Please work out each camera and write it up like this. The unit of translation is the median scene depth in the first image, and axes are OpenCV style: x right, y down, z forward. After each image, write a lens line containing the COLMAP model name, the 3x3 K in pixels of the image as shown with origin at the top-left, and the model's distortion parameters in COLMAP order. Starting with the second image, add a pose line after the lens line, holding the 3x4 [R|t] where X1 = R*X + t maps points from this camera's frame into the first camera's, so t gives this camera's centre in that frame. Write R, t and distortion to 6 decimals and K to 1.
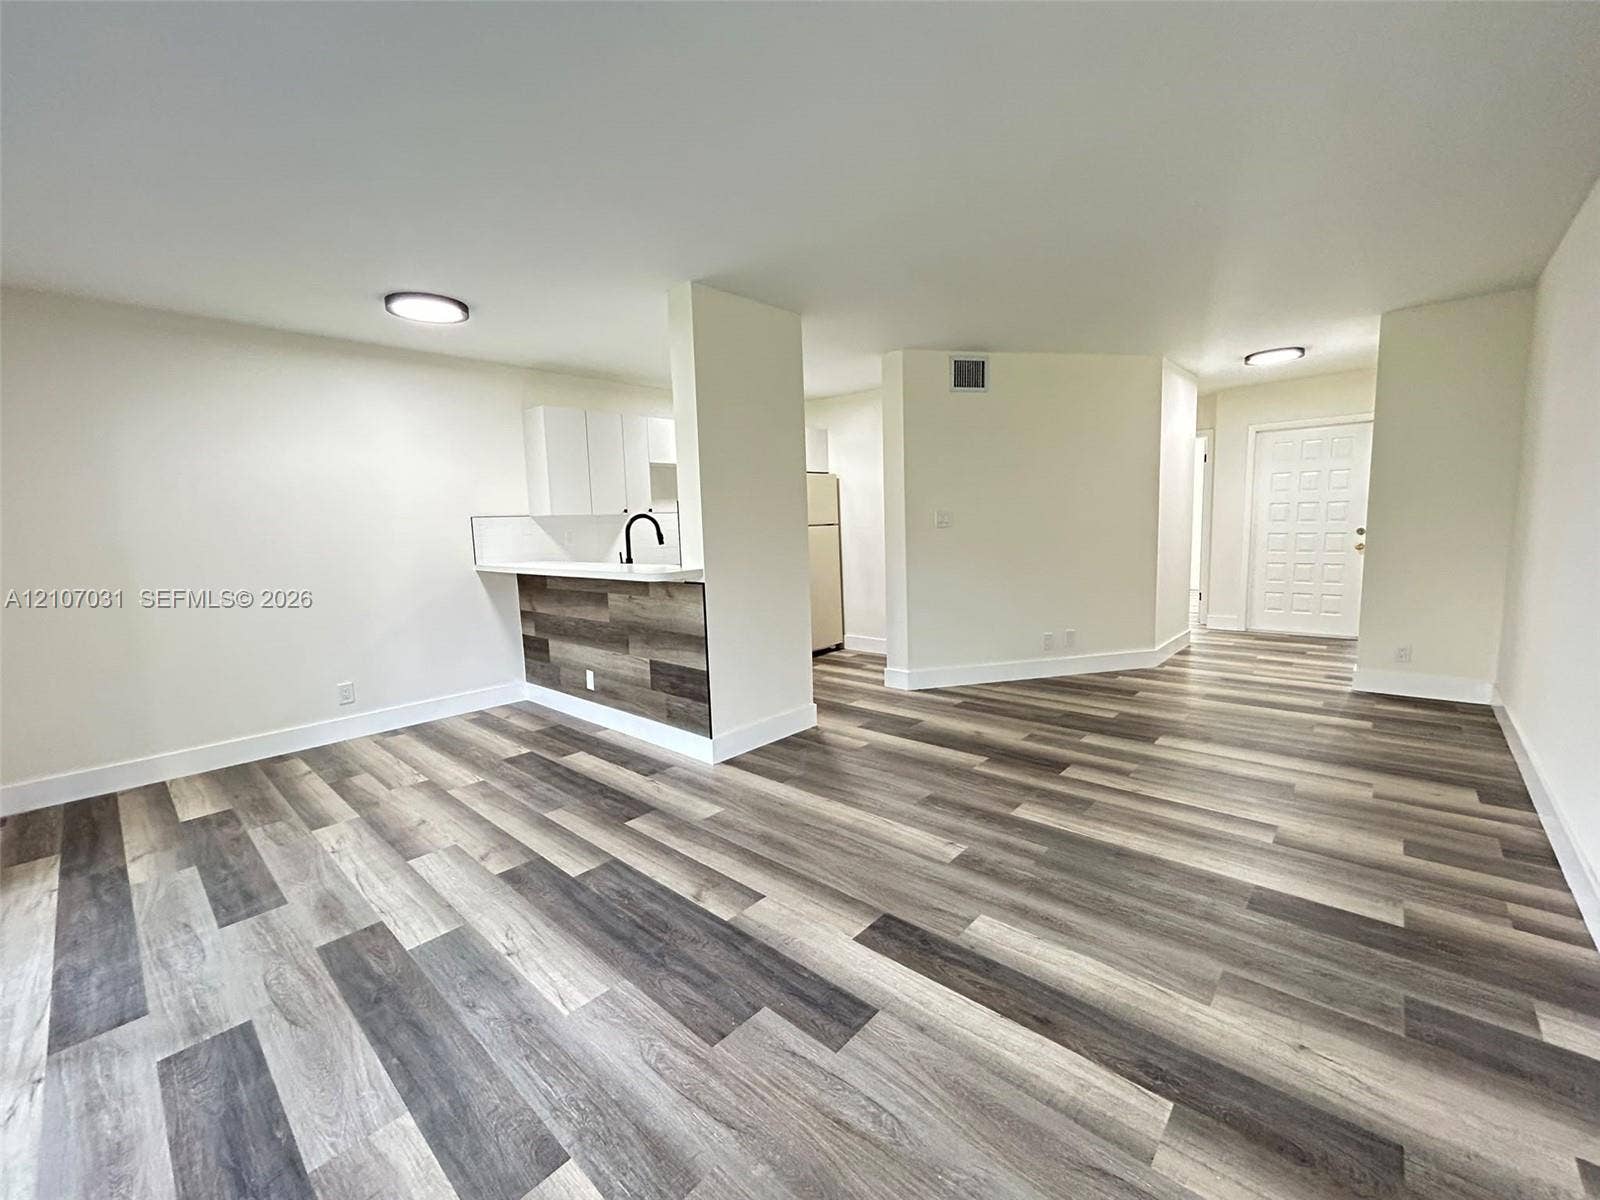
lens RADIAL K [[653.6, 0, 795.1], [0, 653.6, 594.9], [0, 0, 1]] dist [-0.001769, 0.000856]
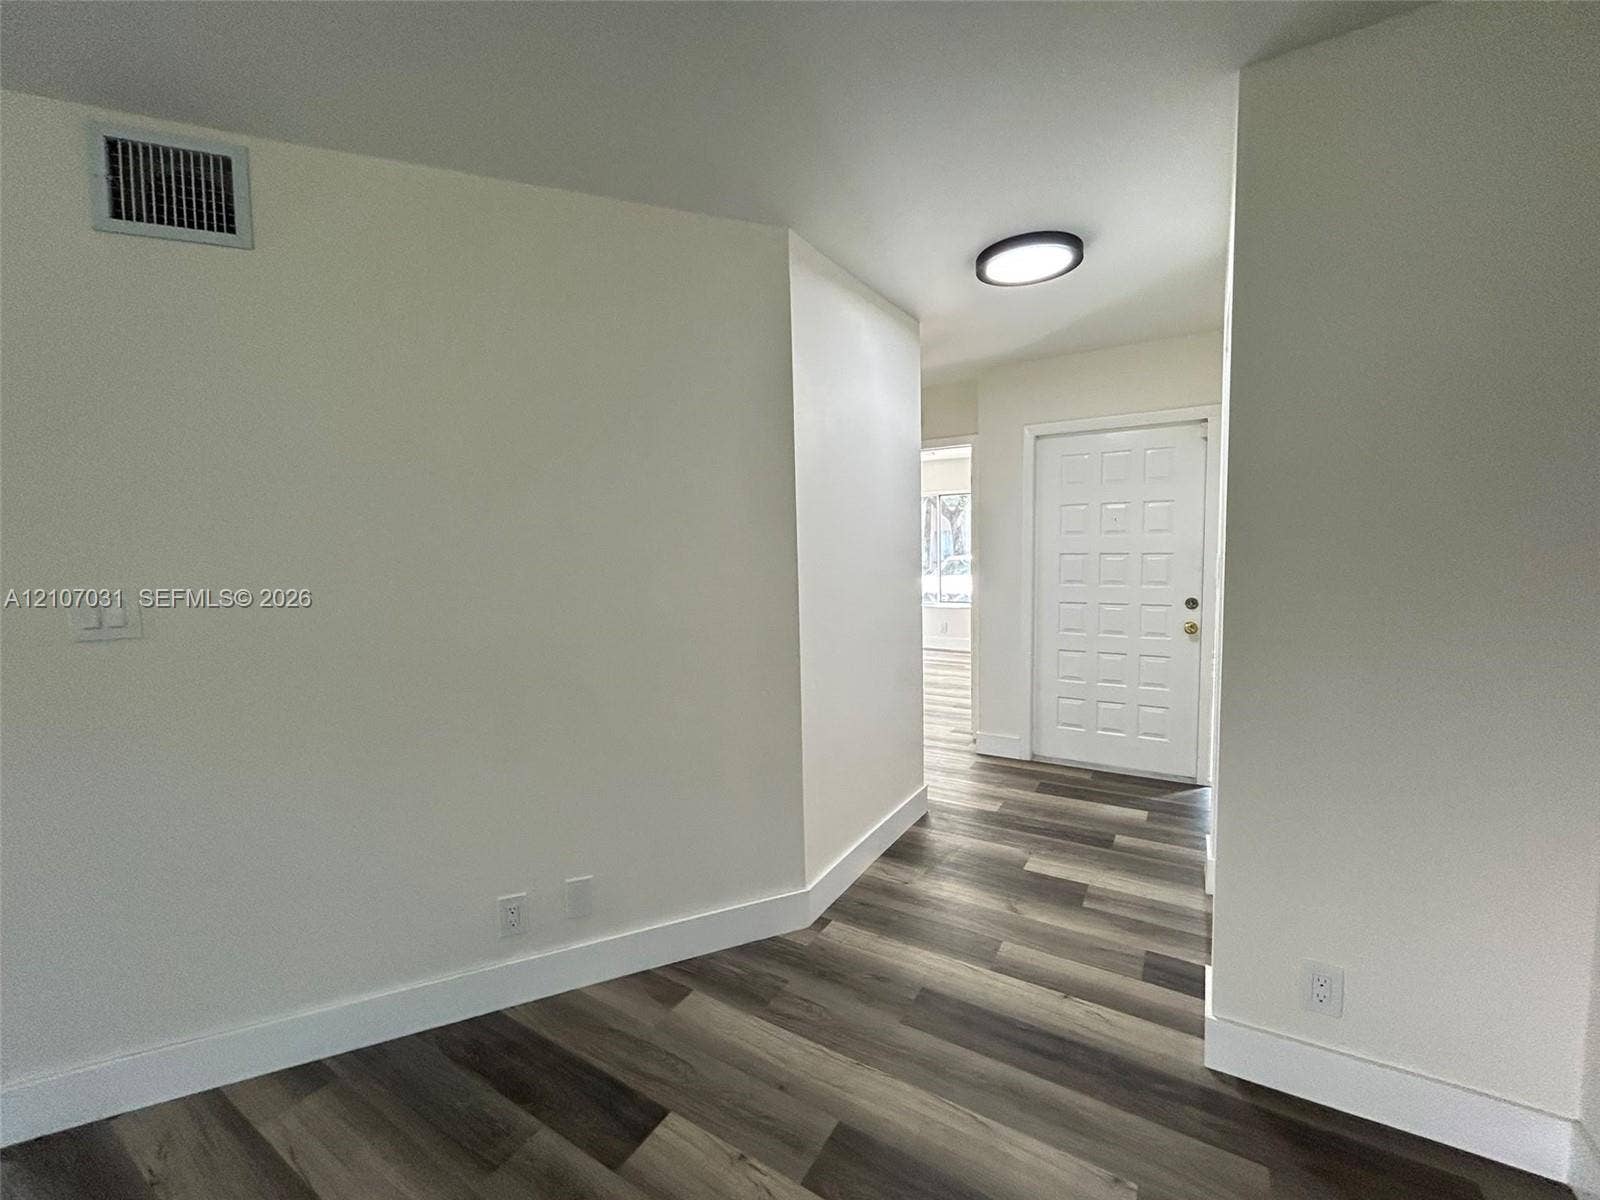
lens RADIAL K [[652.3, 0, 796.5], [0, 652.3, 602.2], [0, 0, 1]] dist [-0.001290, 0.000238]
pose [[0.982316, -0.007892, 0.187062, 0.379754], [0.012927, 0.999586, -0.025714, -0.084152], [-0.186782, 0.027678, 0.982011, 0.456405]]
